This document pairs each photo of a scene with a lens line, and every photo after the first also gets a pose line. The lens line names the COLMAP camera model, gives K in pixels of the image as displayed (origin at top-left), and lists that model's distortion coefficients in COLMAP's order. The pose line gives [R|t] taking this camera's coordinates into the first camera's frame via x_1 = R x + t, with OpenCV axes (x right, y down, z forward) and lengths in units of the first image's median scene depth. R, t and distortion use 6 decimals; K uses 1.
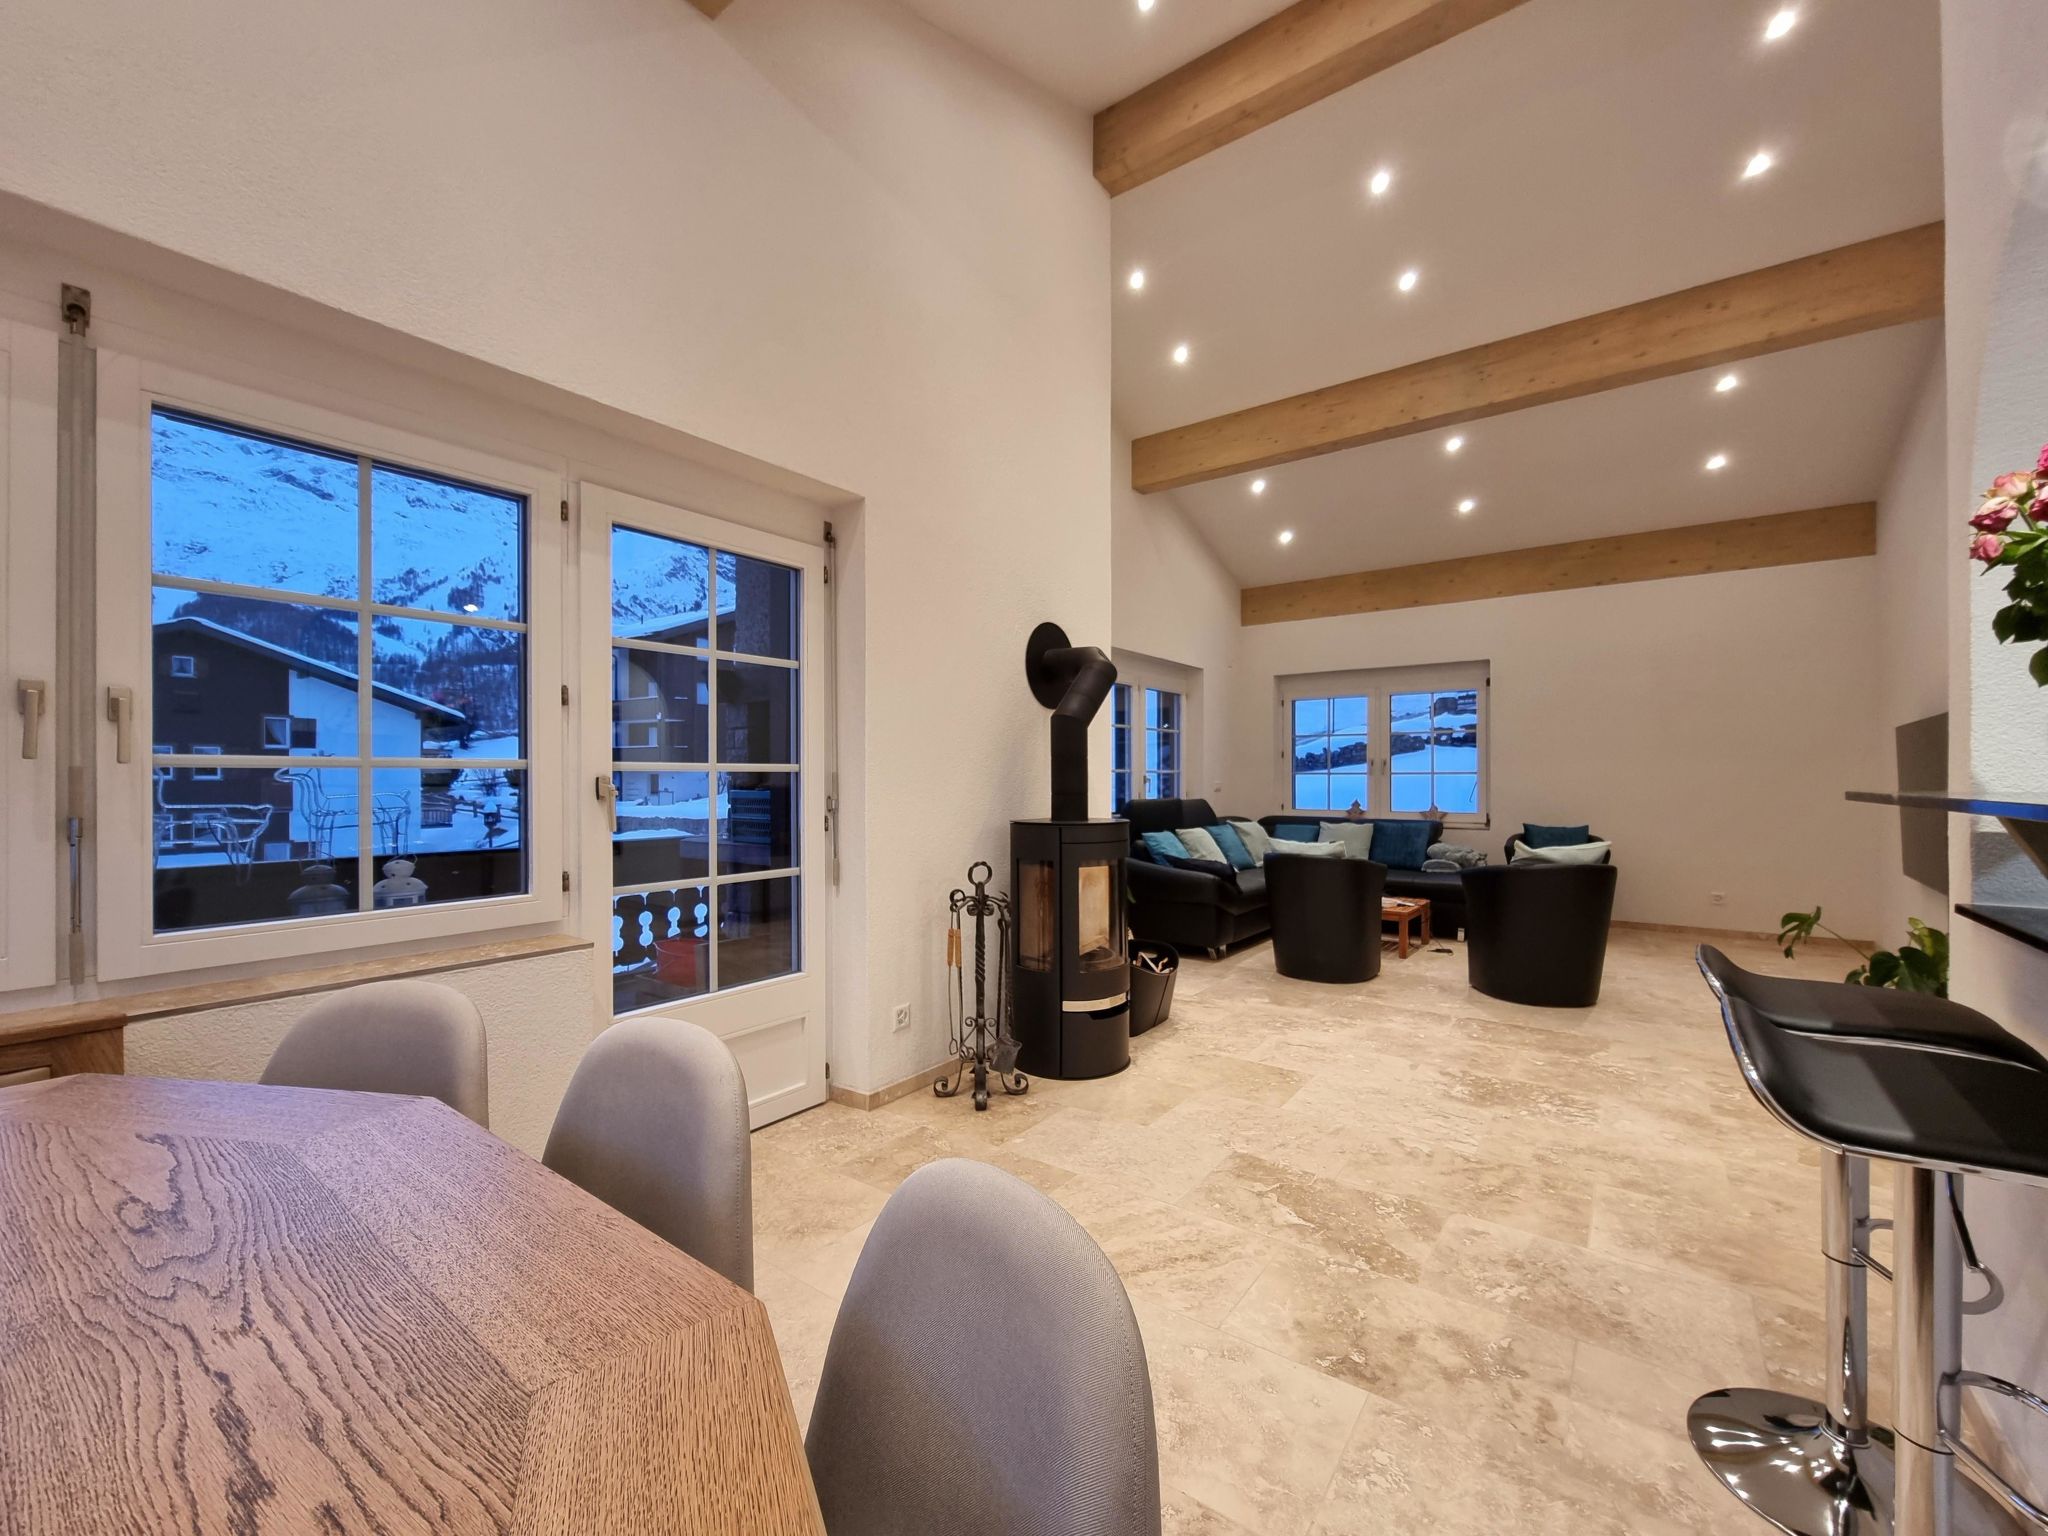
lens RADIAL K [[800.9, 0, 1036.2], [0, 800.9, 766.0], [0, 0, 1]] dist [0.000397, -0.000112]
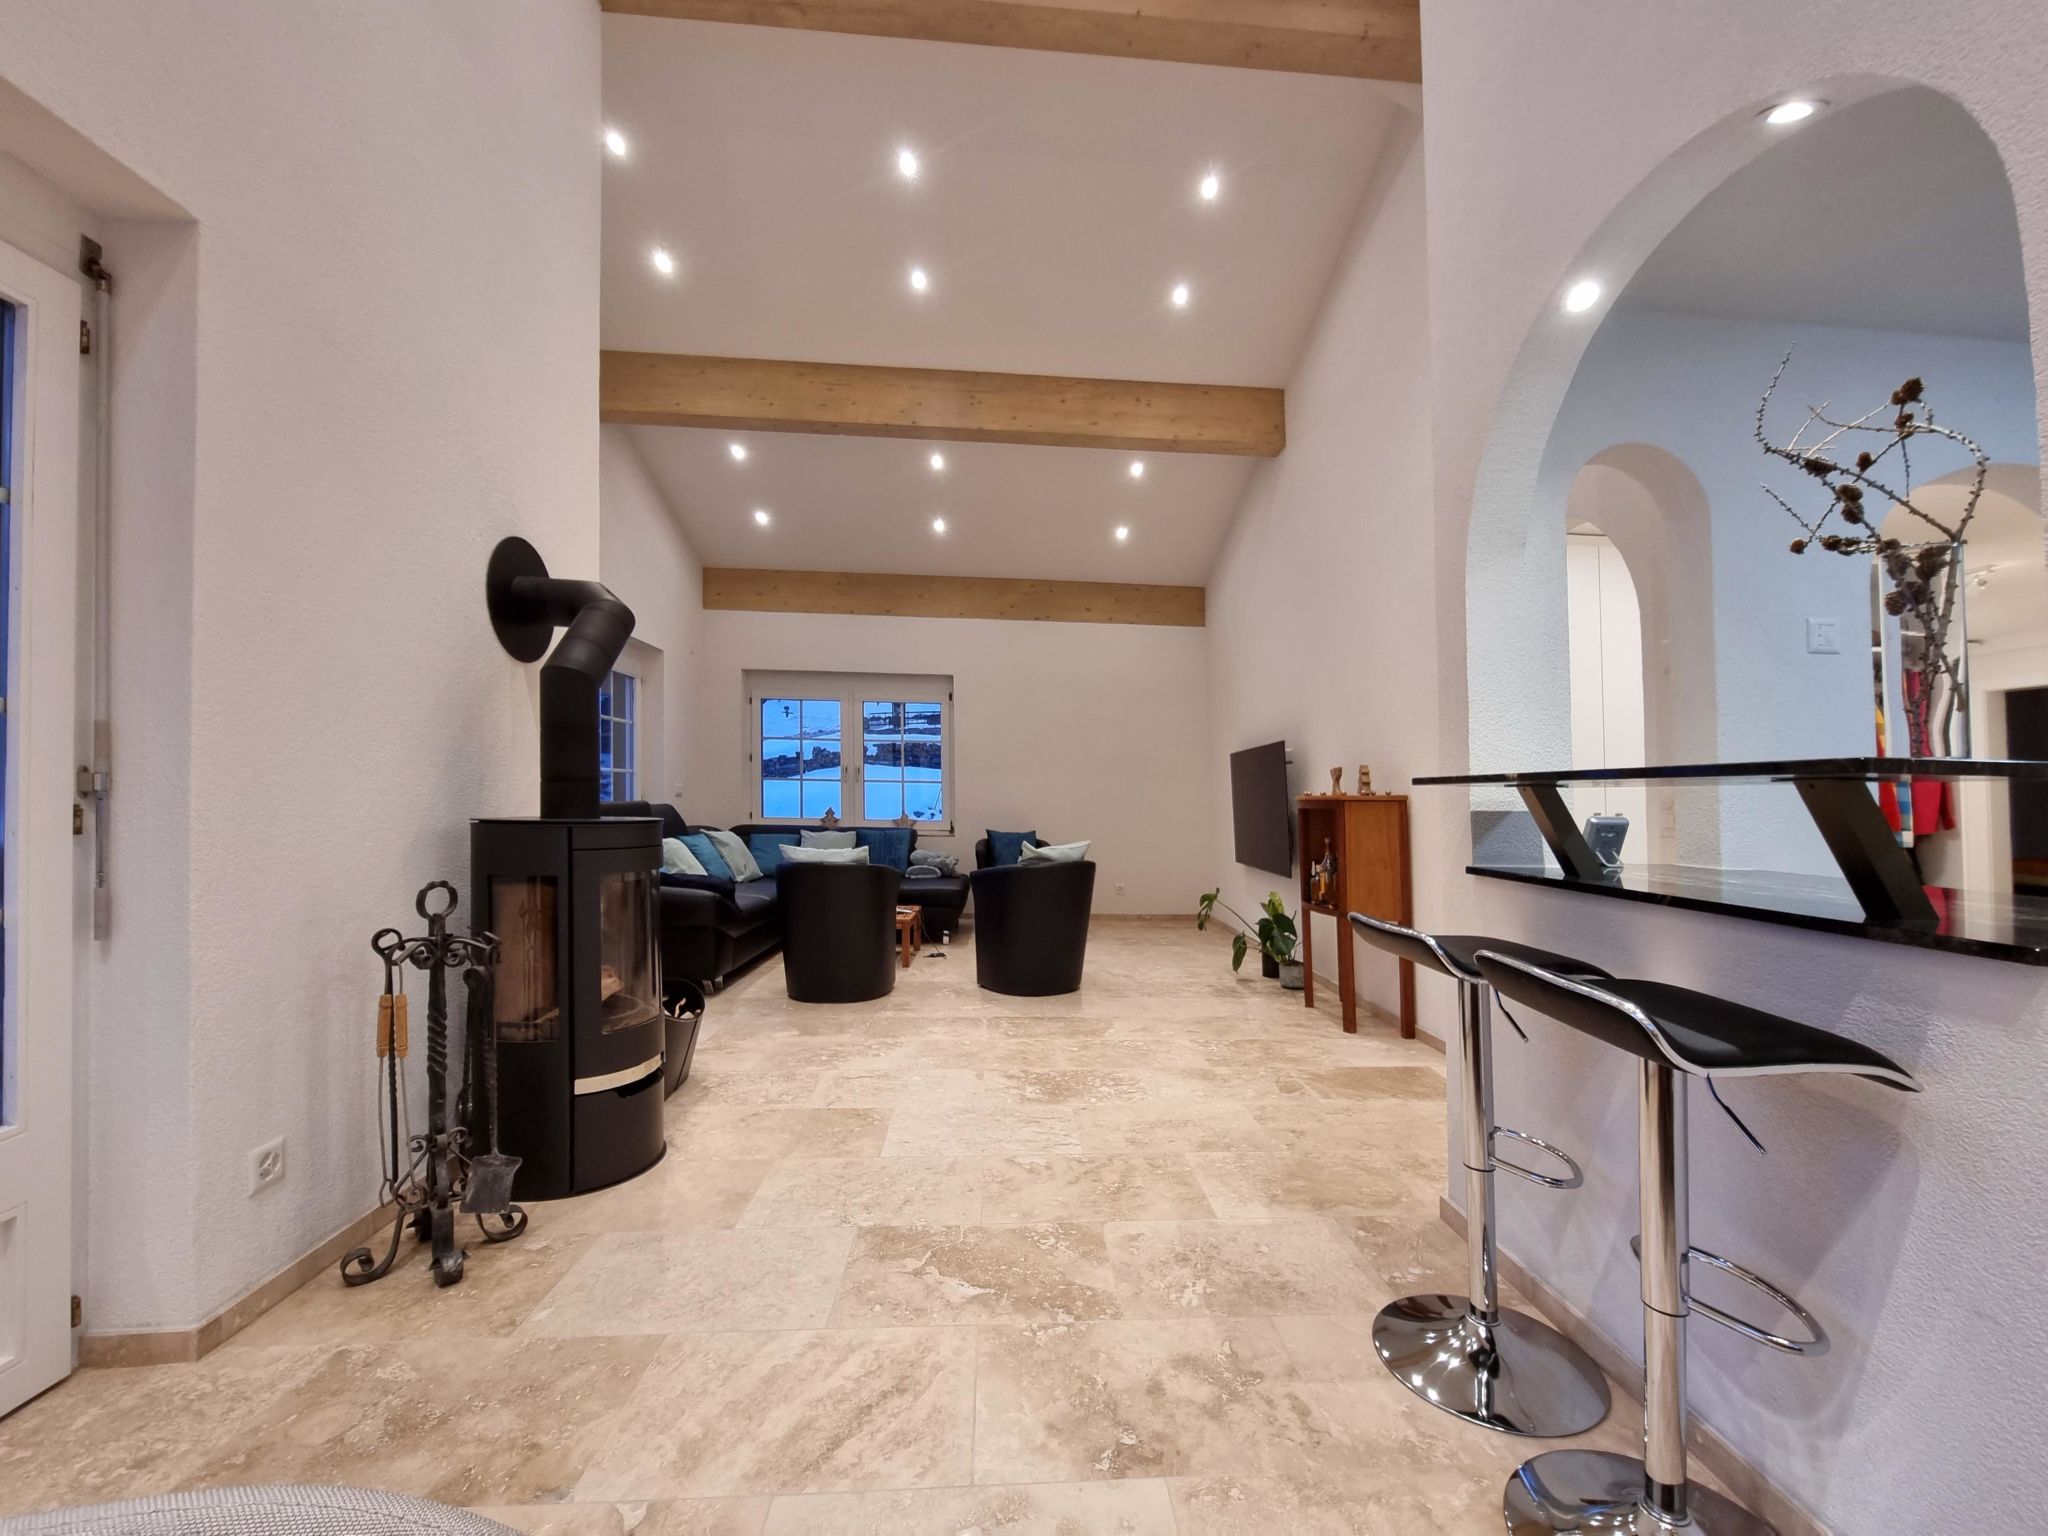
lens RADIAL K [[838.7, 0, 1033.5], [0, 838.7, 779.1], [0, 0, 1]] dist [-0.003511, -0.000592]
pose [[0.772550, 0.029457, 0.634271, -0.123992], [-0.028880, 0.999520, -0.011244, 0.033171], [-0.634297, -0.009631, 0.773029, 0.199566]]
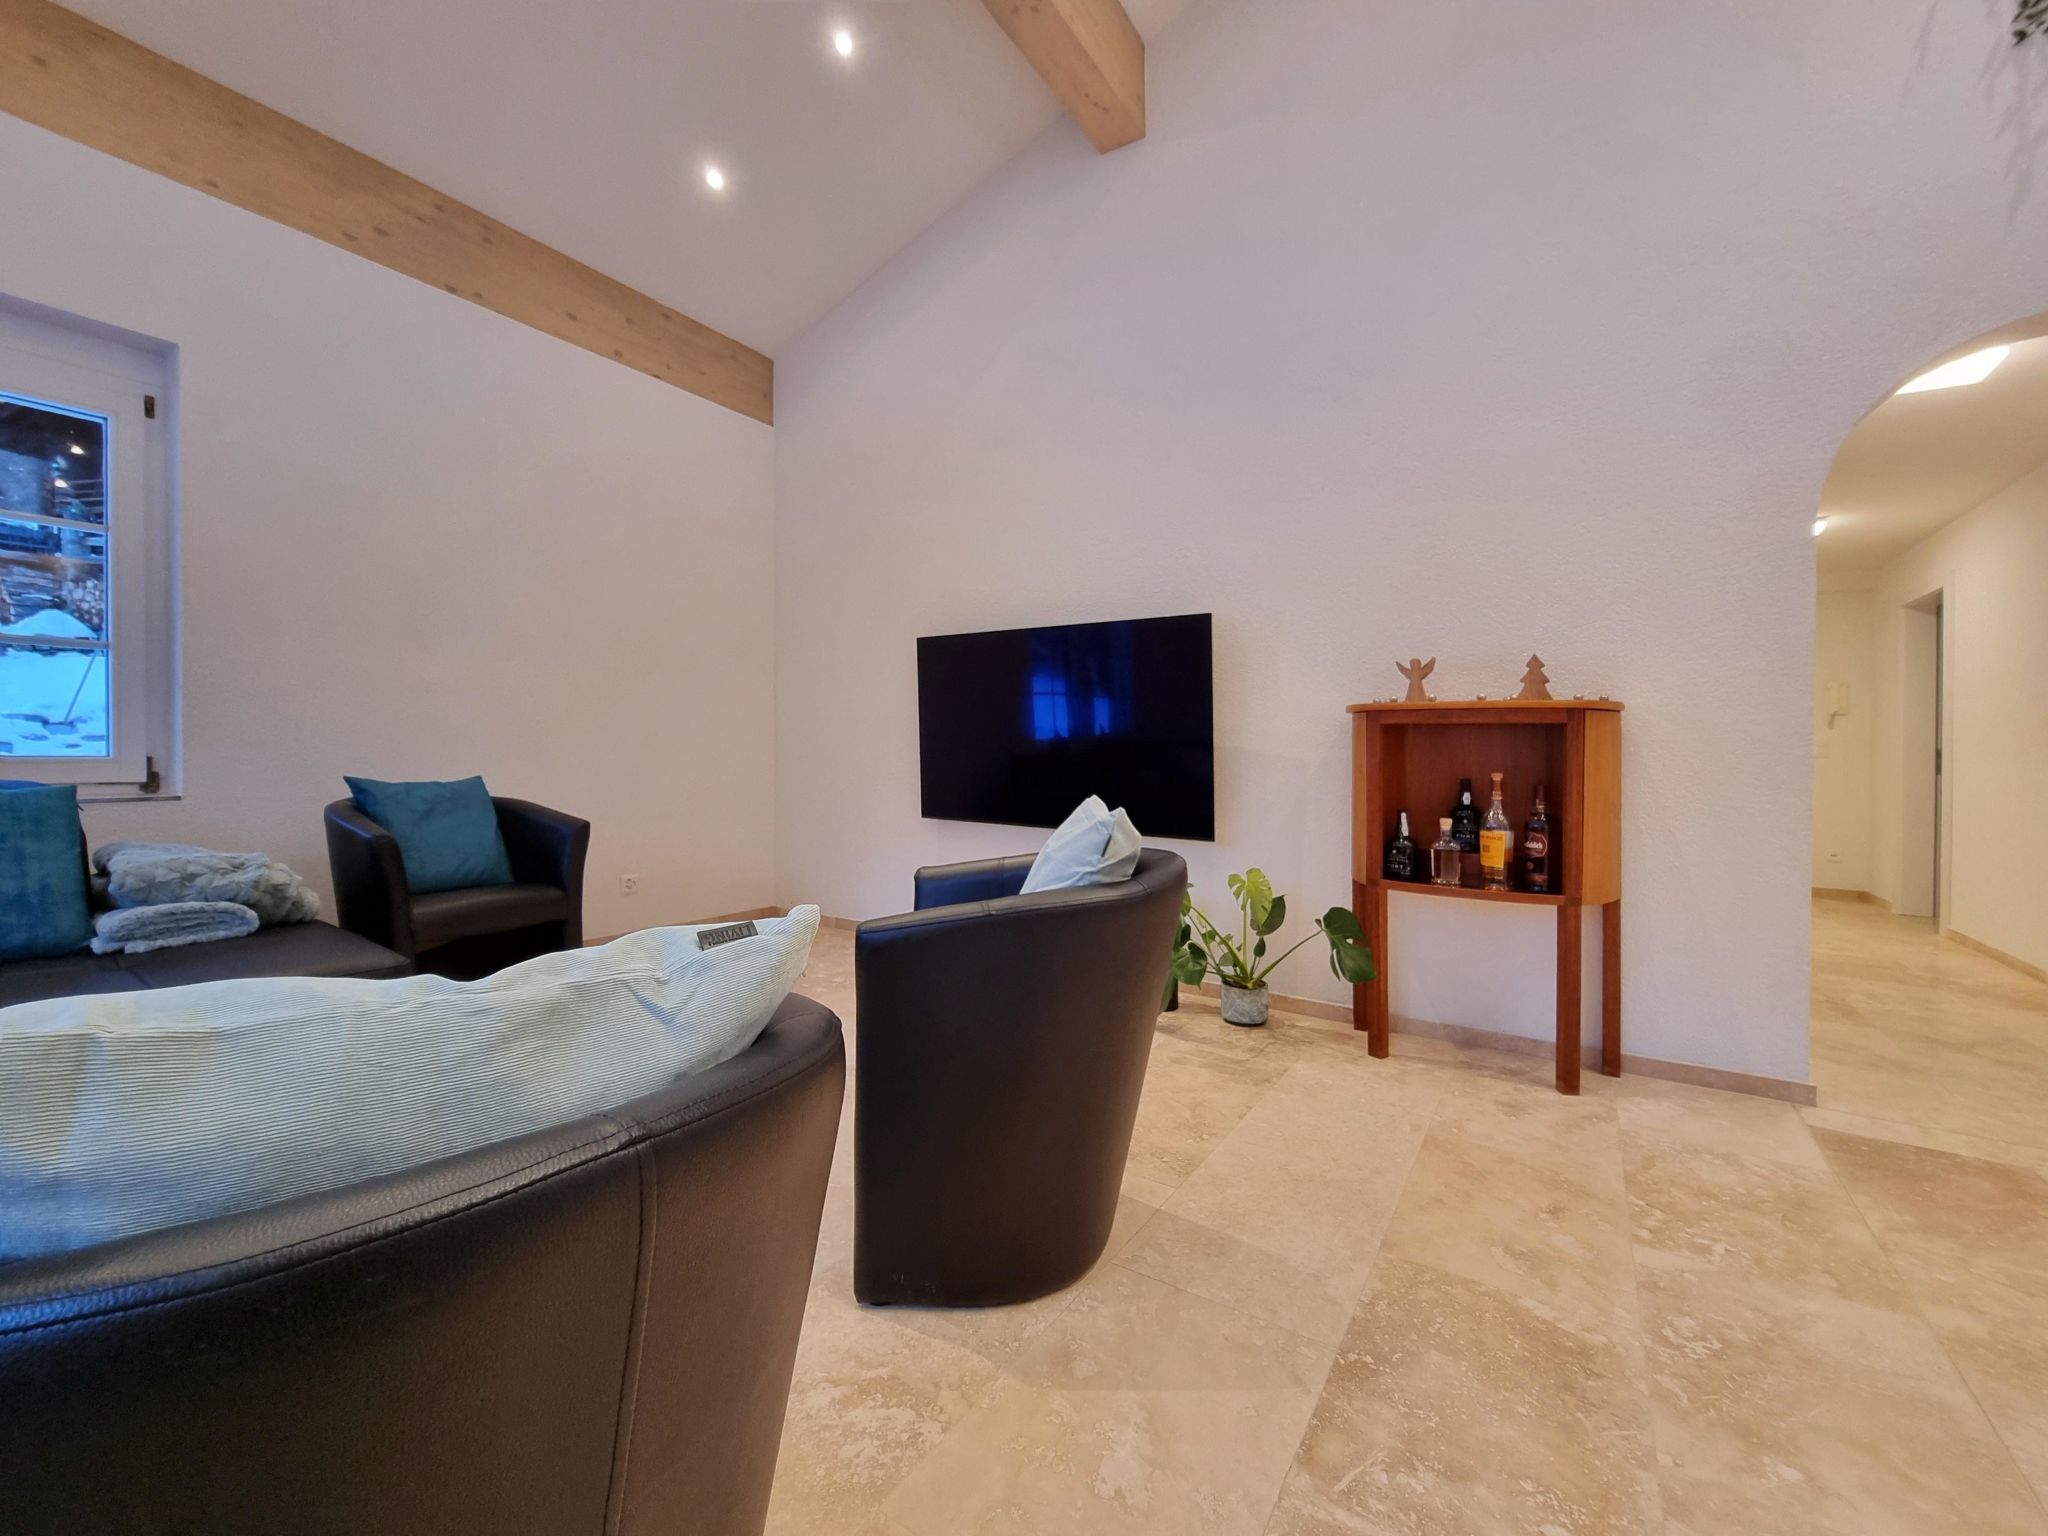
lens RADIAL K [[846.2, 0, 1072.1], [0, 846.2, 738.8], [0, 0, 1]] dist [-0.003852, -0.000429]
pose [[-0.072010, 0.009521, 0.997358, 0.317636], [-0.038858, 0.999168, -0.012344, 0.091006], [-0.996647, -0.039645, -0.071580, 1.387800]]
